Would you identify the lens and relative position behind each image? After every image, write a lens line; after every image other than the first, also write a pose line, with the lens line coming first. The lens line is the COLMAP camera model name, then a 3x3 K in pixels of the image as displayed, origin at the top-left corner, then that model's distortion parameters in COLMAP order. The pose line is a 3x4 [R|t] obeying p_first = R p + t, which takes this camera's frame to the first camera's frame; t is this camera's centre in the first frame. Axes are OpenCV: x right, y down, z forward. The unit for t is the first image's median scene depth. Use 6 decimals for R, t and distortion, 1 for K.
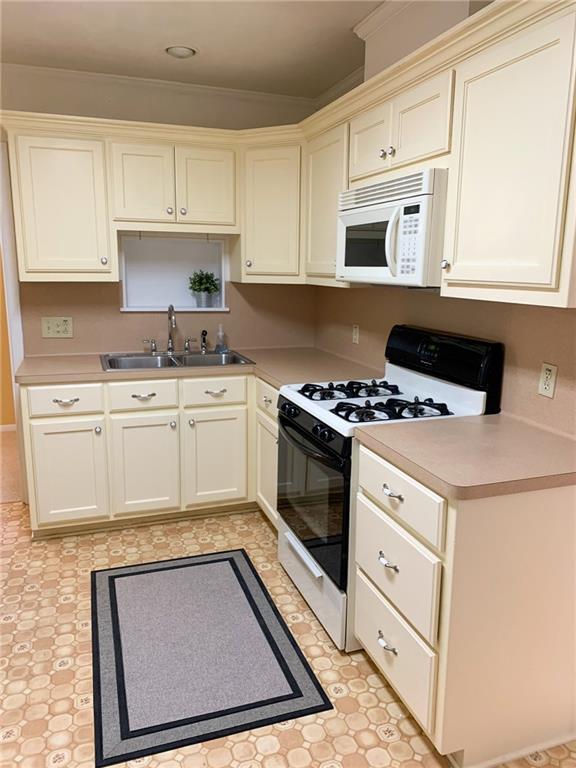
lens RADIAL K [[598.4, 0, 285.7], [0, 598.4, 383.9], [0, 0, 1]] dist [0.020437, -0.025095]
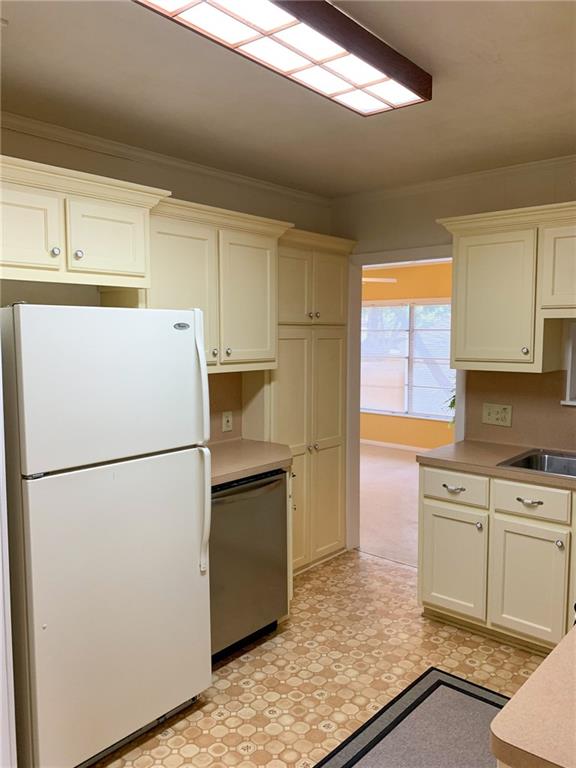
lens RADIAL K [[598.4, 0, 272.9], [0, 598.4, 388.3], [0, 0, 1]] dist [0.020437, -0.025095]
pose [[0.480479, 0.064881, -0.874603, 0.396852], [-0.163603, 0.986385, -0.016705, -0.078305], [0.861611, 0.151114, 0.484552, 0.253173]]
